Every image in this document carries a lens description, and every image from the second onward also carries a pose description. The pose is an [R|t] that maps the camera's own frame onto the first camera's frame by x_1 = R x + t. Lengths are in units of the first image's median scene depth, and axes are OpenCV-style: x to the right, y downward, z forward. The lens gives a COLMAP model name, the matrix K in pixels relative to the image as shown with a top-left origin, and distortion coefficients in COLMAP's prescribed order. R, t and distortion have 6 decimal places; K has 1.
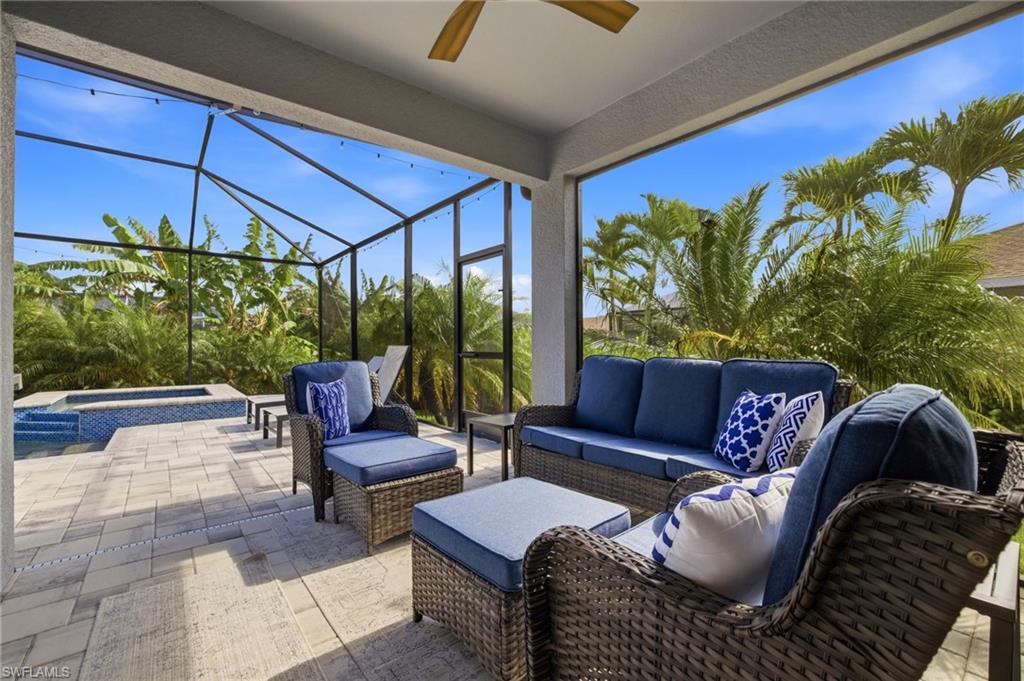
lens RADIAL K [[438.6, 0, 512.0], [0, 438.6, 340.5], [0, 0, 1]] dist [-0.025867, 0.005746]
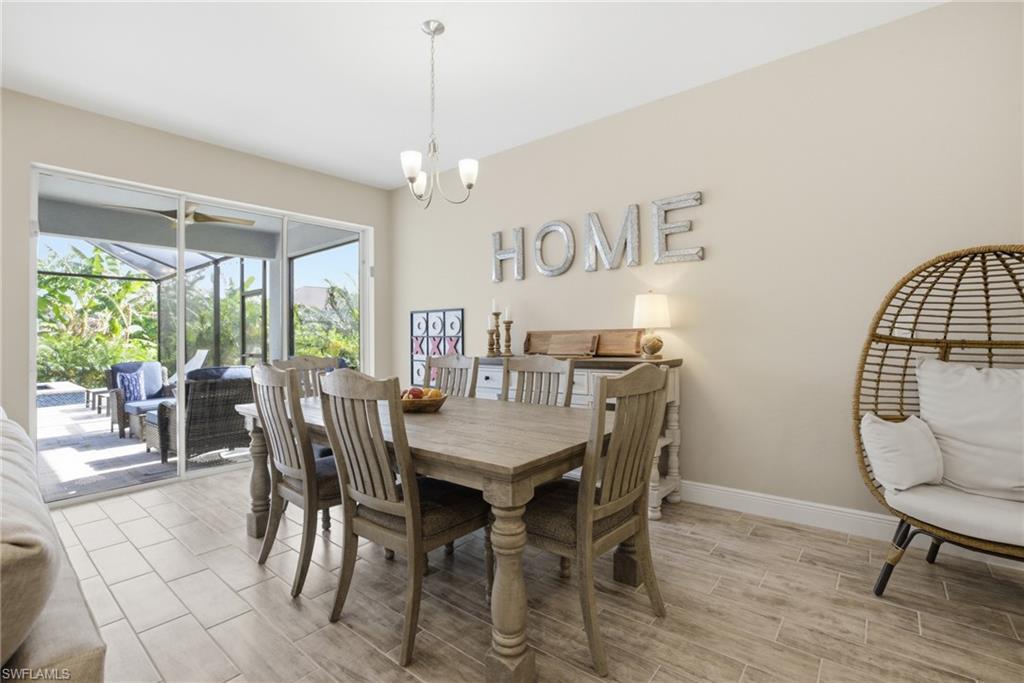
lens RADIAL K [[457.6, 0, 515.9], [0, 457.6, 326.9], [0, 0, 1]] dist [-0.018639, 0.001171]
pose [[0.978744, -0.013903, 0.204615, 0.446895], [0.015947, 0.999838, -0.008345, -0.032940], [-0.204466, 0.011431, 0.978807, -0.695235]]
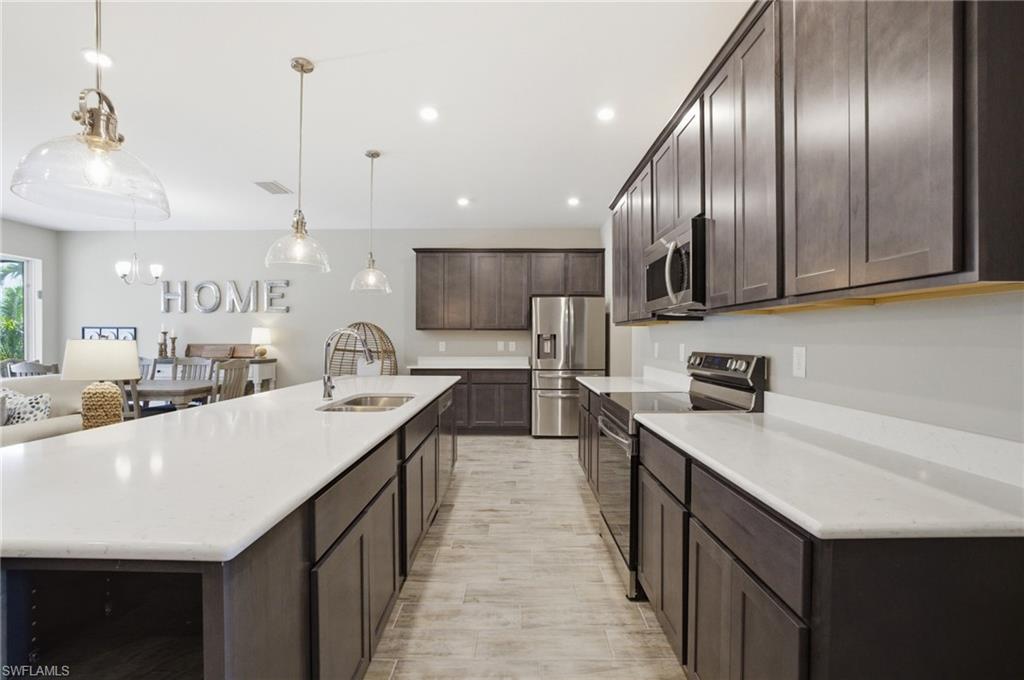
lens RADIAL K [[444.6, 0, 514.2], [0, 444.6, 343.5], [0, 0, 1]] dist [-0.042995, 0.013193]
pose [[0.633638, -0.008227, 0.773586, 0.276488], [-0.006911, 0.999843, 0.016294, -0.056200], [-0.773599, -0.015671, 0.633482, -1.358421]]
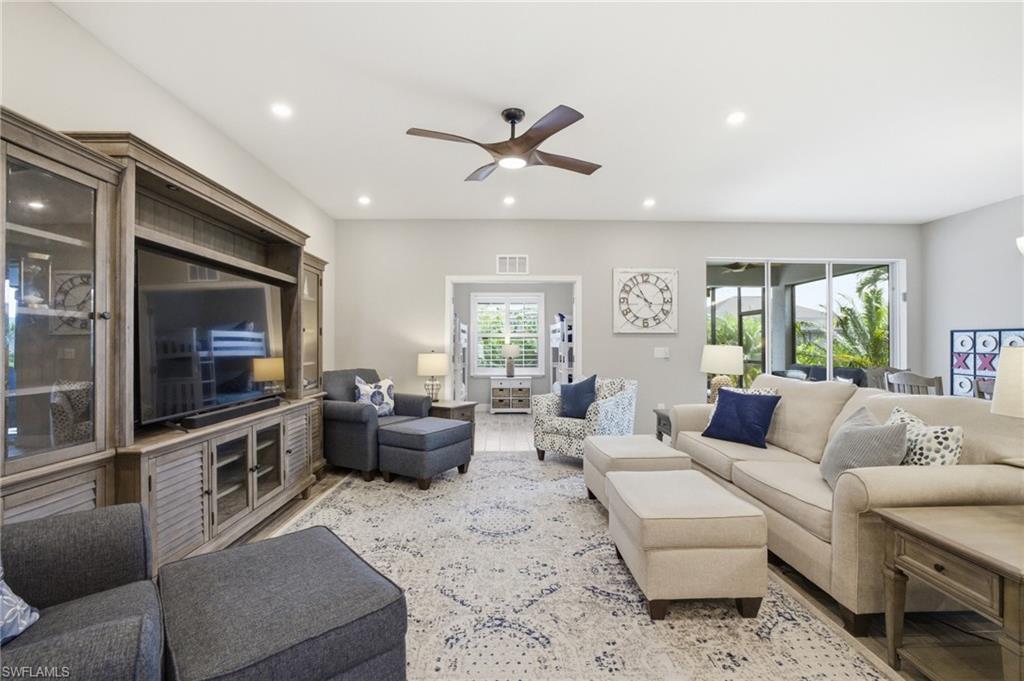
lens RADIAL K [[444.6, 0, 514.2], [0, 444.6, 344.0], [0, 0, 1]] dist [-0.042995, 0.013193]
pose [[0.795168, -0.005079, -0.606368, 0.247020], [0.008663, 0.999958, 0.002984, -0.054856], [0.606328, -0.007626, 0.795178, -1.105008]]
